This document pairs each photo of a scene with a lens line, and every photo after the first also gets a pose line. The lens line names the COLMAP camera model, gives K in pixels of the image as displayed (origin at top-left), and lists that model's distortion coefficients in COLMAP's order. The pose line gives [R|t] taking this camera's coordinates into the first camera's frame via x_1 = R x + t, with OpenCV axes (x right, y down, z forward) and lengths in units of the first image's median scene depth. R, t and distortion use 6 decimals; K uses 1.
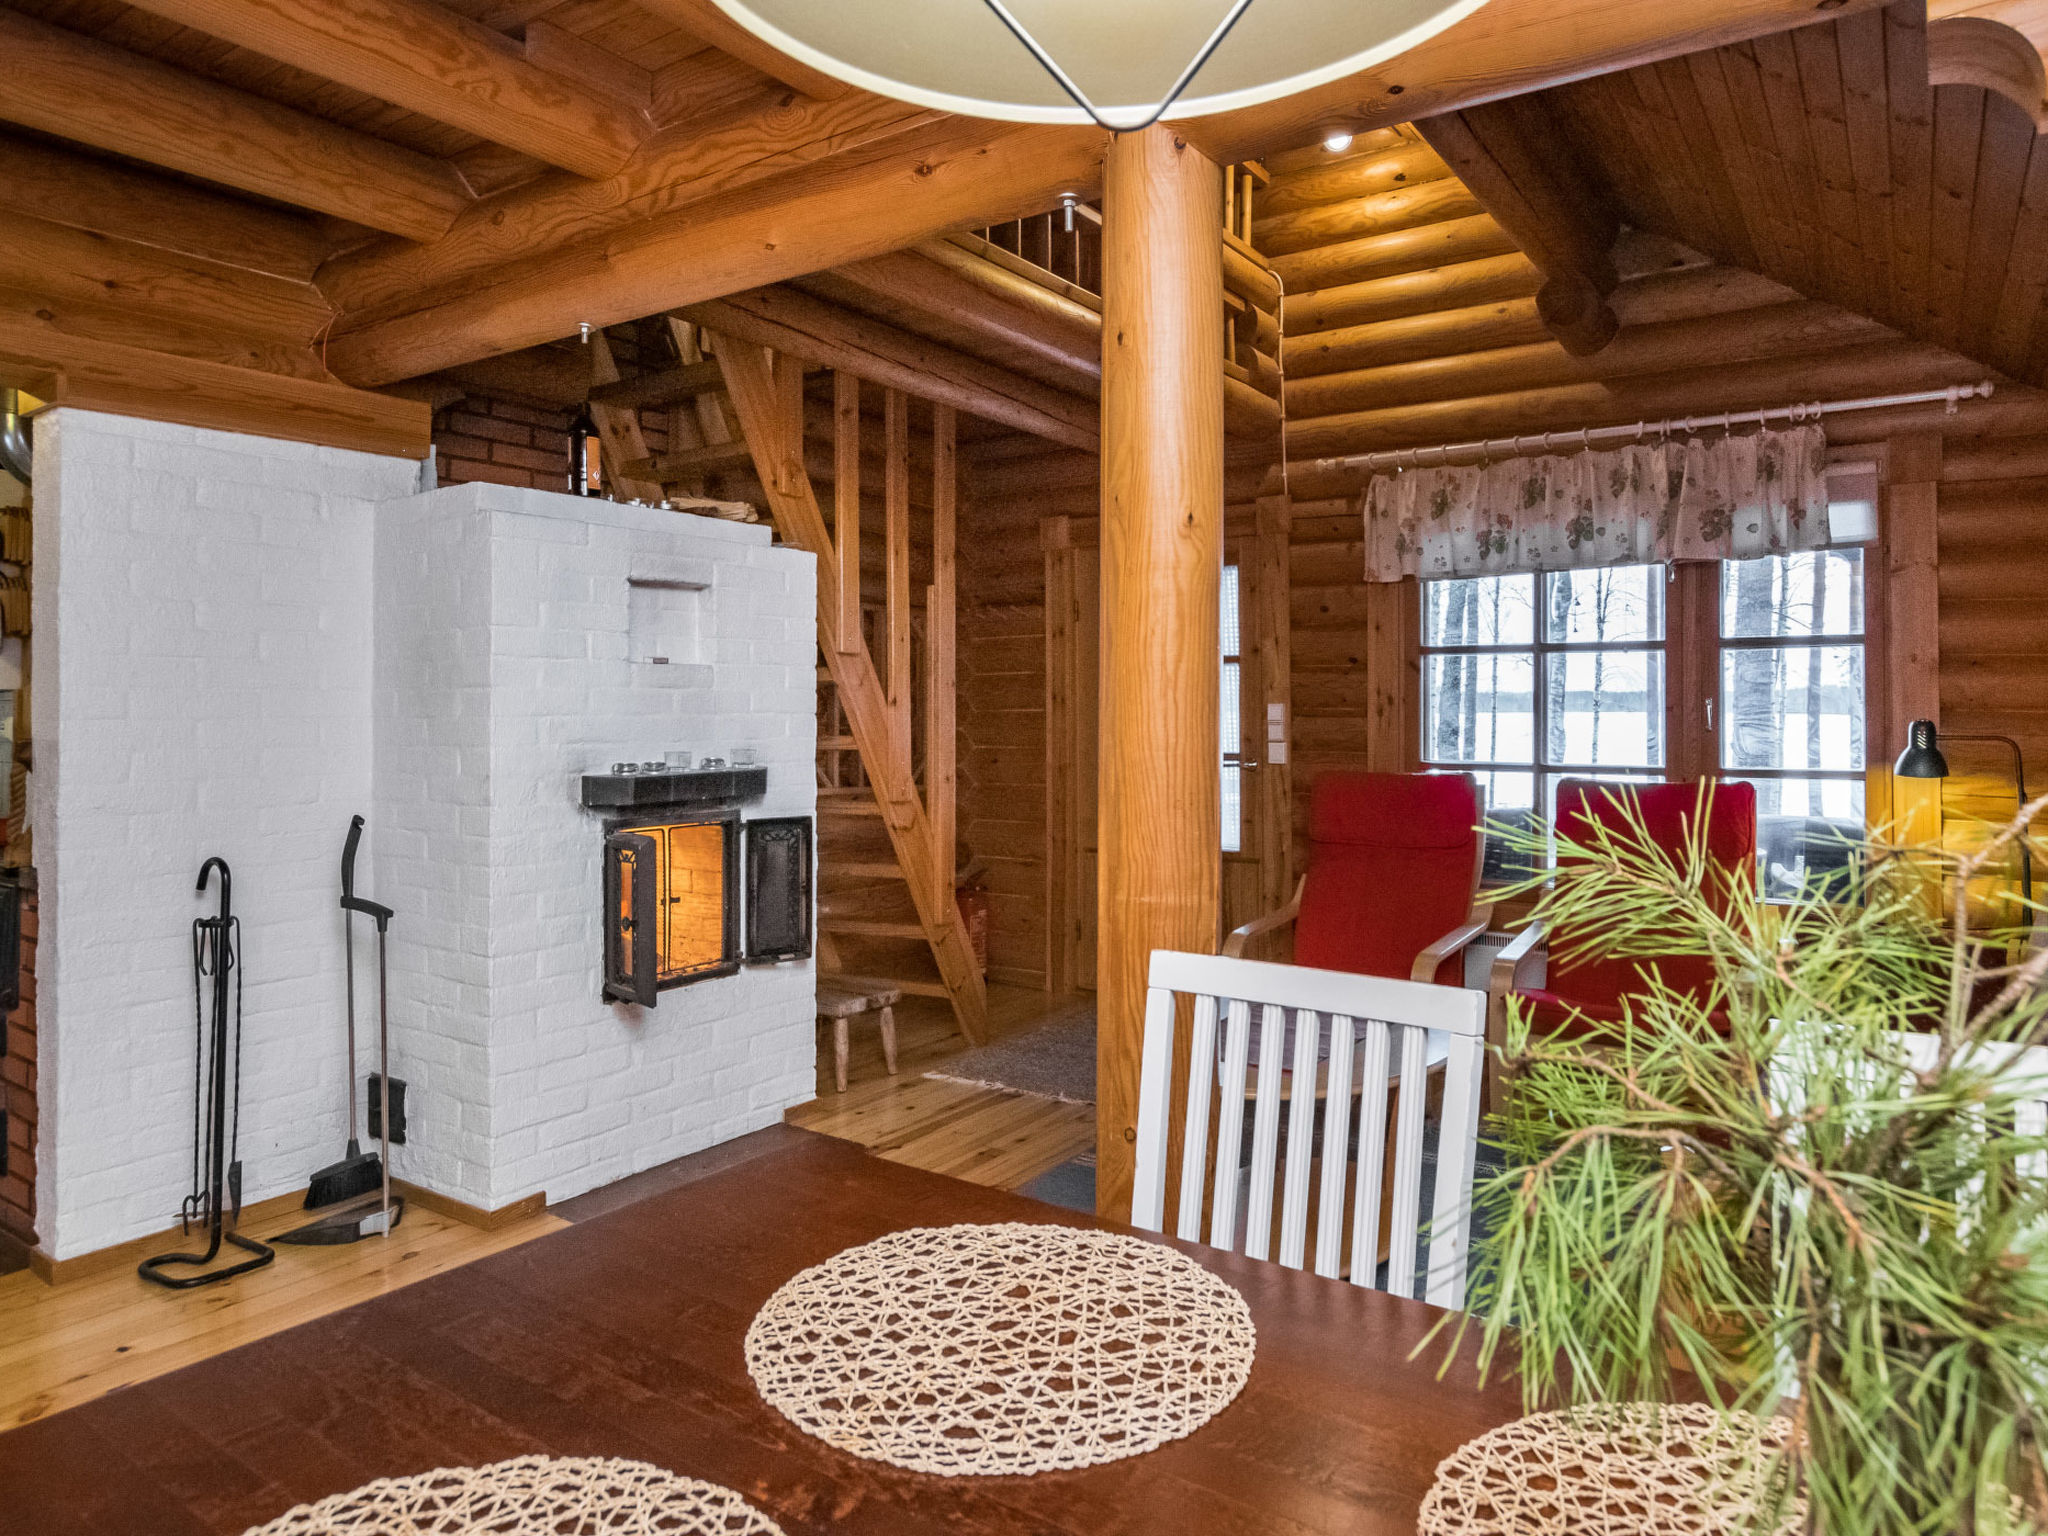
lens RADIAL K [[1313.6, 0, 1044.4], [0, 1313.6, 704.0], [0, 0, 1]] dist [-0.027931, 0.000009]
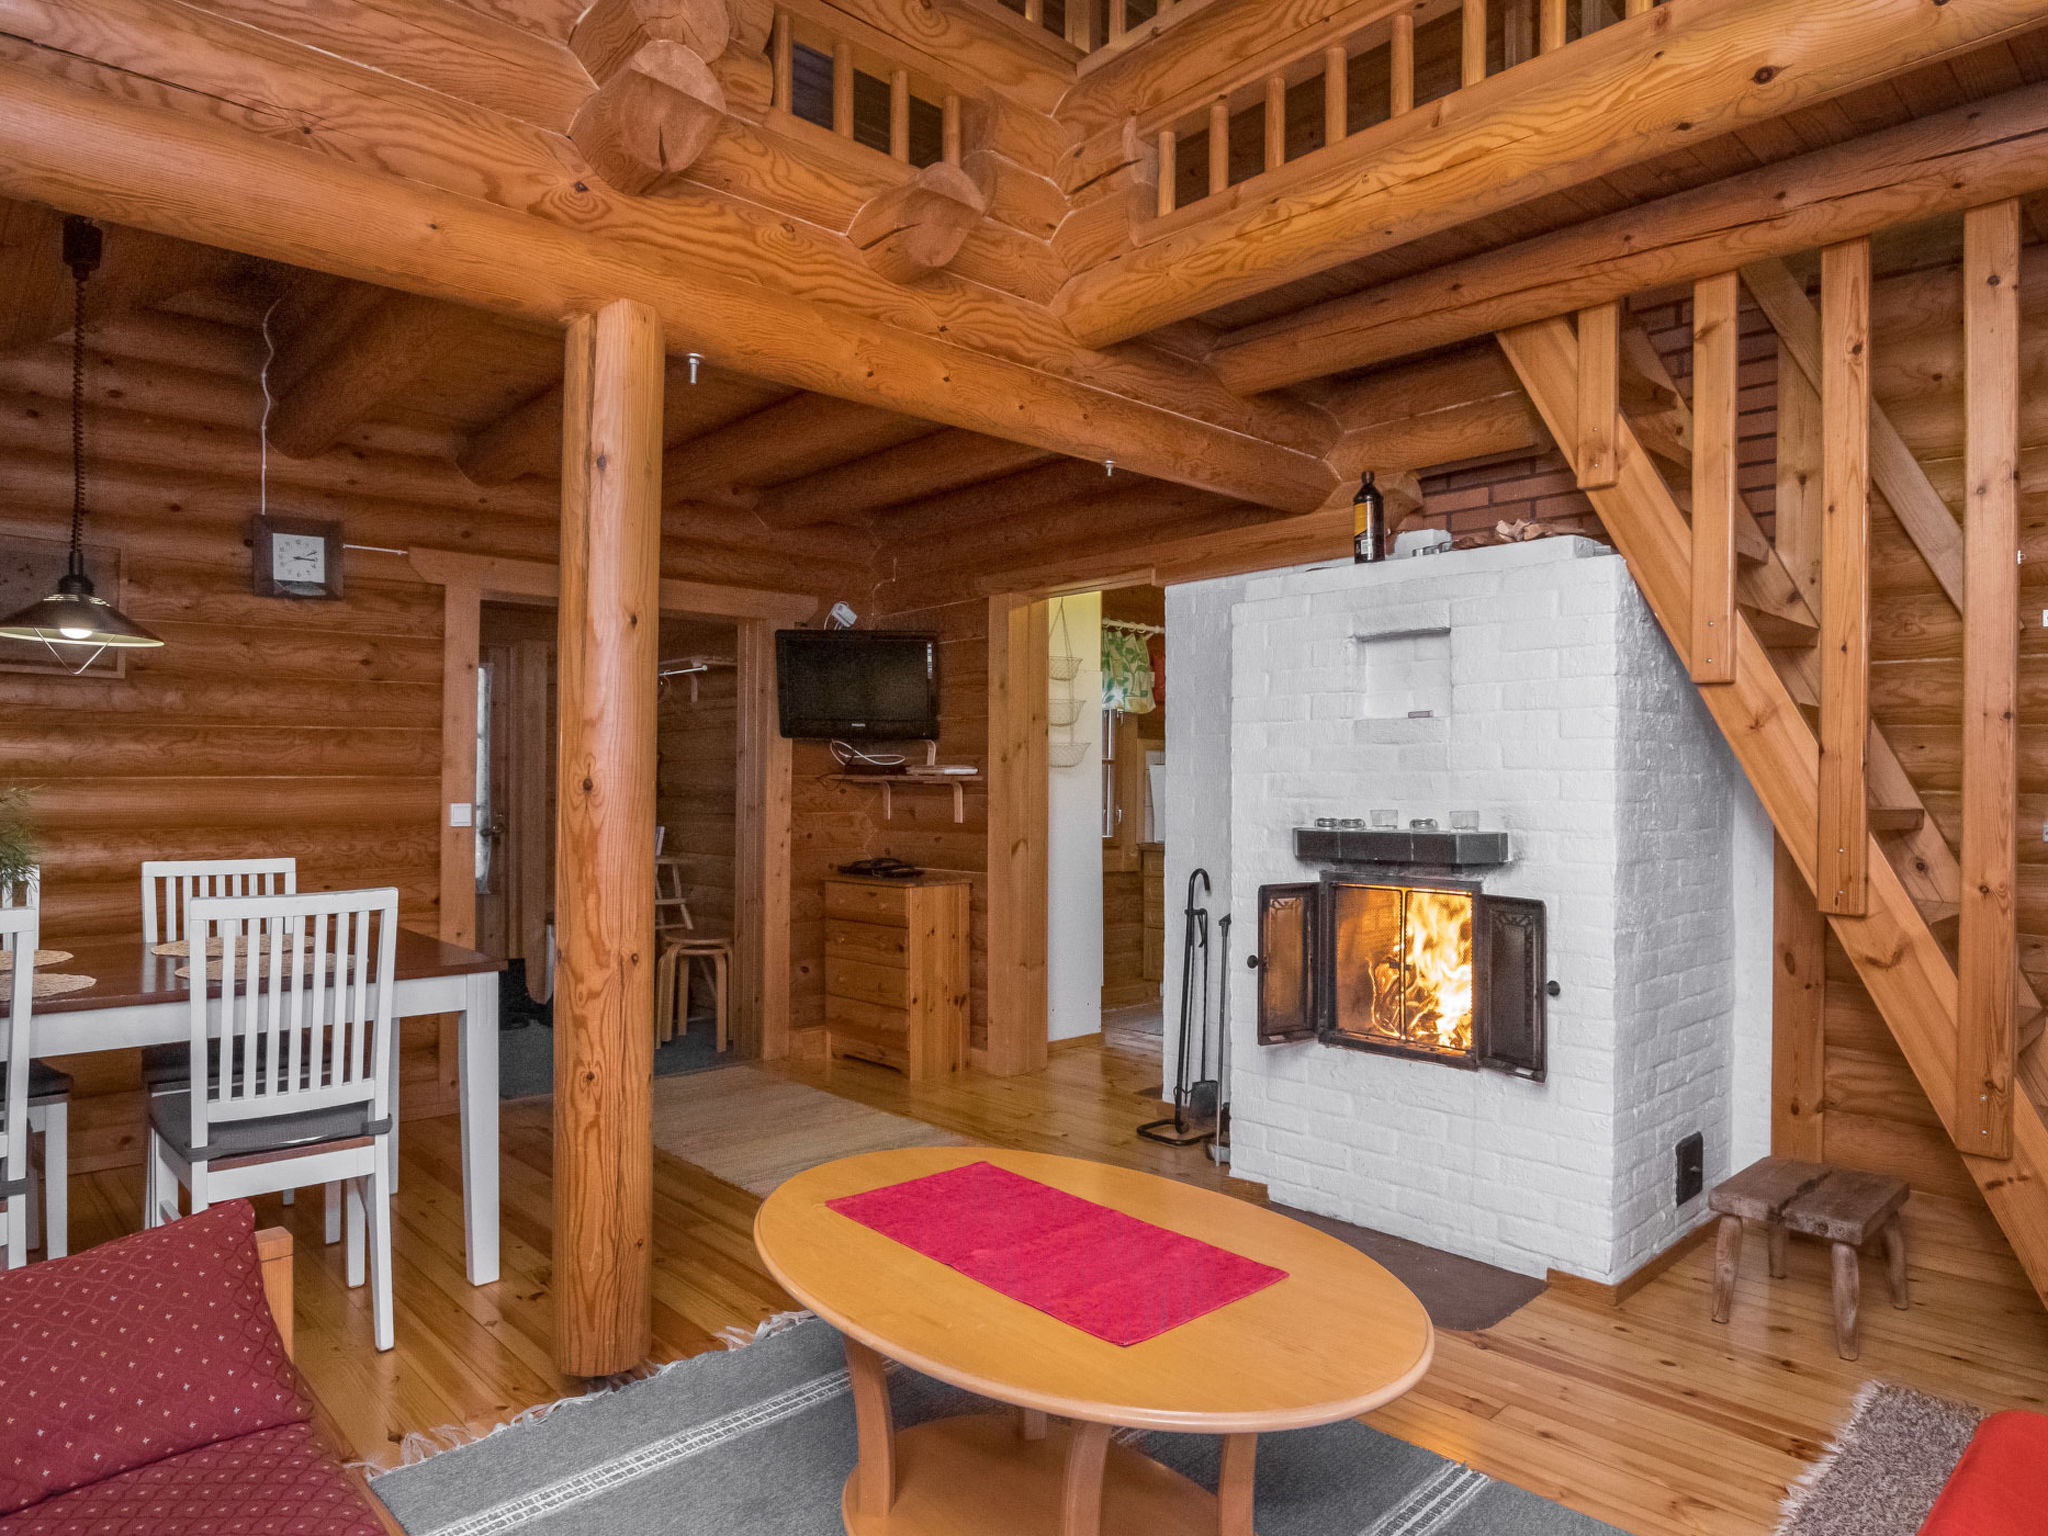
lens RADIAL K [[1236.4, 0, 1007.3], [0, 1236.4, 771.0], [0, 0, 1]] dist [-0.015347, 0.002138]
pose [[-0.235217, -0.006874, -0.971918, 0.537713], [0.005043, 0.999953, -0.008292, 0.011663], [0.971930, -0.006852, -0.235172, 0.762156]]
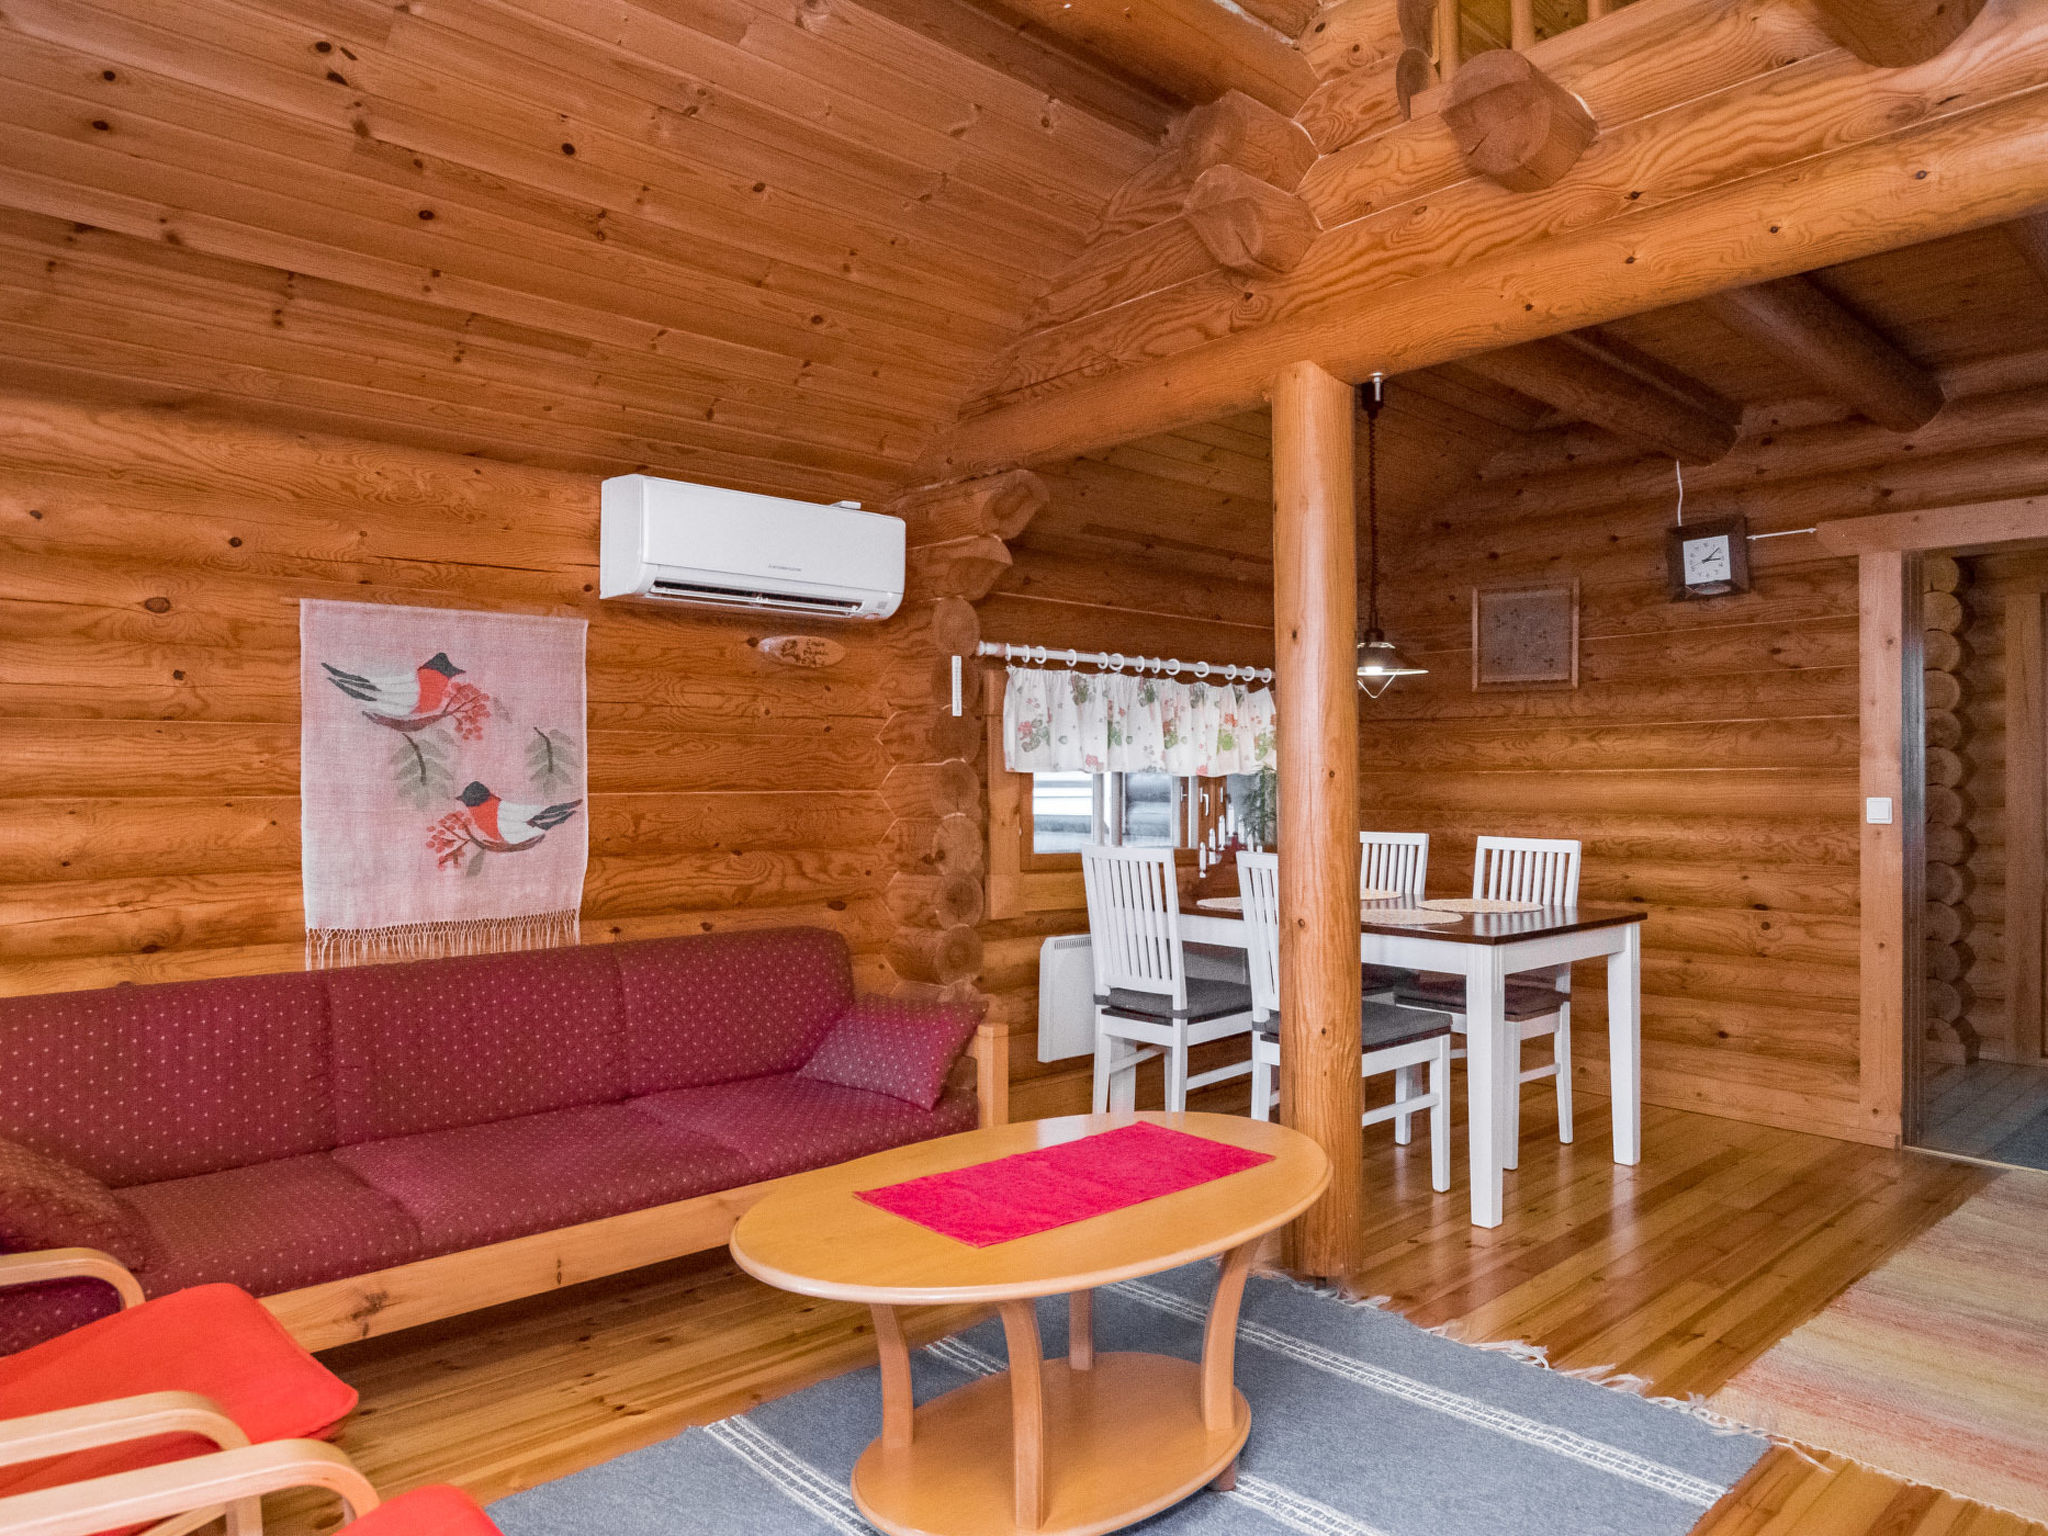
lens RADIAL K [[1326.3, 0, 1032.6], [0, 1326.3, 772.4], [0, 0, 1]] dist [-0.016745, 0.008083]
pose [[-0.969371, 0.003950, 0.245567, 0.012760], [0.001781, 0.999957, -0.009054, 0.016835], [-0.245593, -0.008339, -0.969337, 1.172054]]
